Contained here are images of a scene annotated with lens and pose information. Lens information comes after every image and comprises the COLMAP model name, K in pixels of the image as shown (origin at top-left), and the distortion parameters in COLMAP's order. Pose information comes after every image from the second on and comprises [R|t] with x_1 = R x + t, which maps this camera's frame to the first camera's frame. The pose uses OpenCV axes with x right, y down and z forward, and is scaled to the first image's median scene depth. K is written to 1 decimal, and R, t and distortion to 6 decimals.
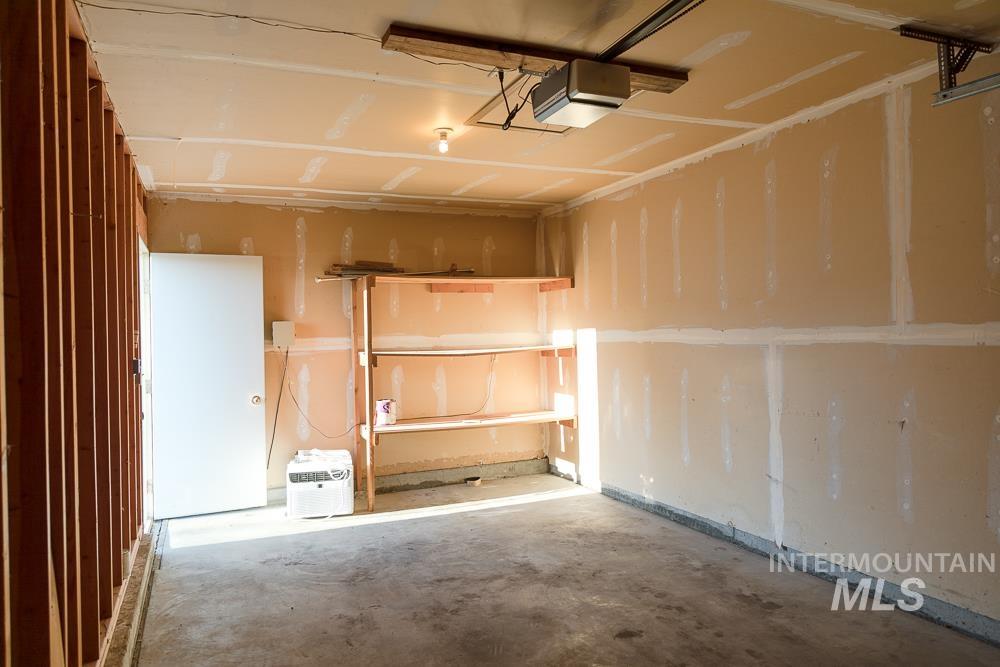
lens RADIAL K [[680.7, 0, 501.6], [0, 680.7, 330.9], [0, 0, 1]] dist [-0.002316, -0.000325]
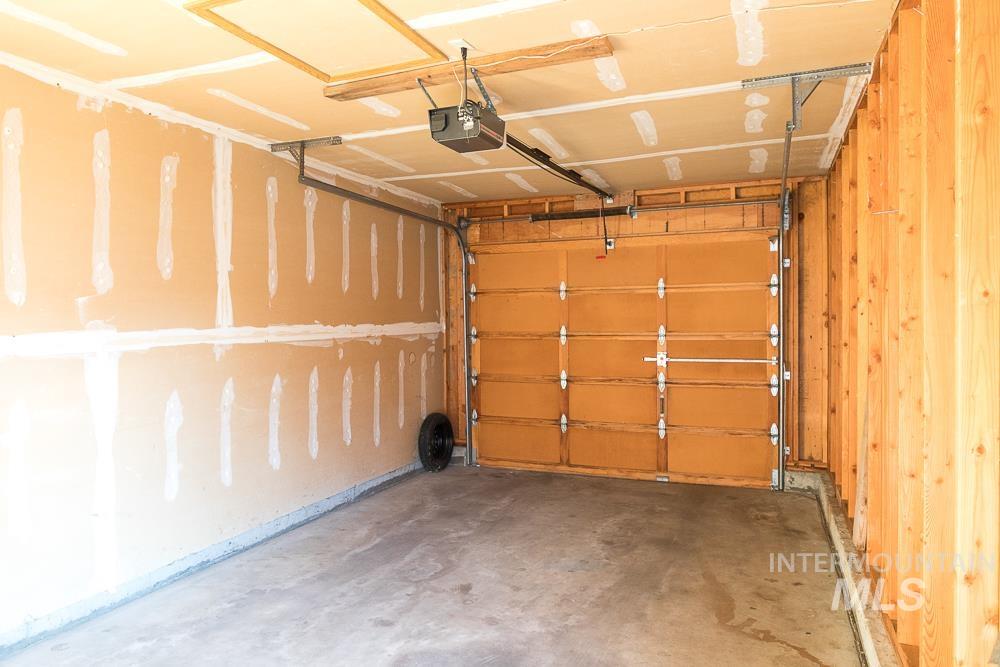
lens RADIAL K [[671.9, 0, 498.9], [0, 671.9, 330.7], [0, 0, 1]] dist [-0.001576, 0.002041]
pose [[-0.698848, 0.014929, 0.715114, -0.624418], [0.023718, 0.999716, 0.002308, 0.005560], [-0.714877, 0.018574, -0.699004, 1.464732]]
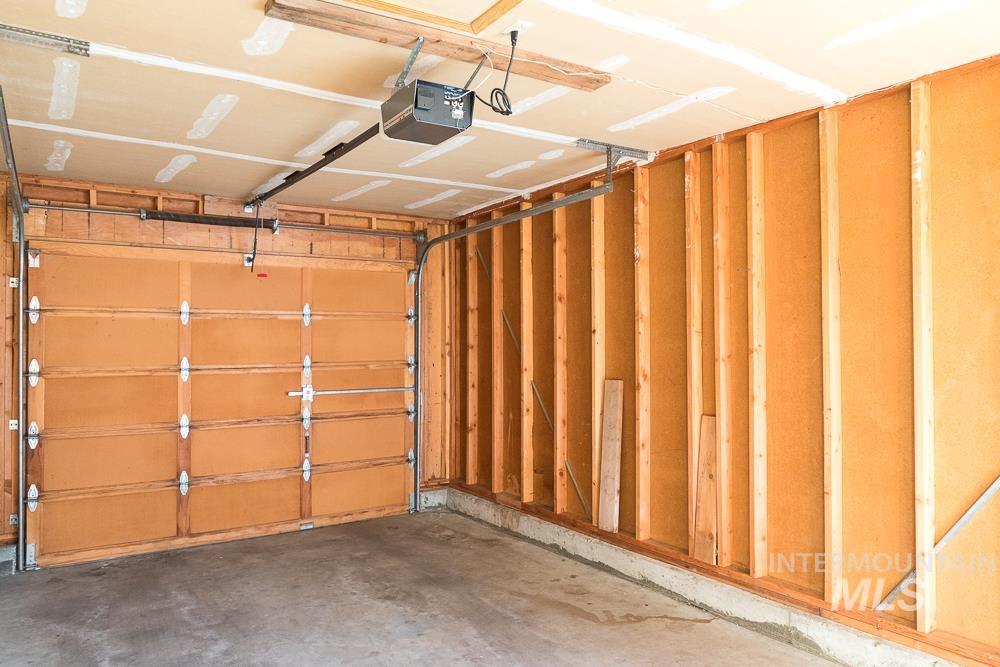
lens RADIAL K [[693.9, 0, 499.1], [0, 693.9, 329.4], [0, 0, 1]] dist [-0.002457, 0.000633]
pose [[-0.986467, 0.024864, -0.162064, 0.139526], [0.028615, 0.999373, -0.020856, -0.008941], [0.161444, -0.025211, -0.986560, 1.631790]]
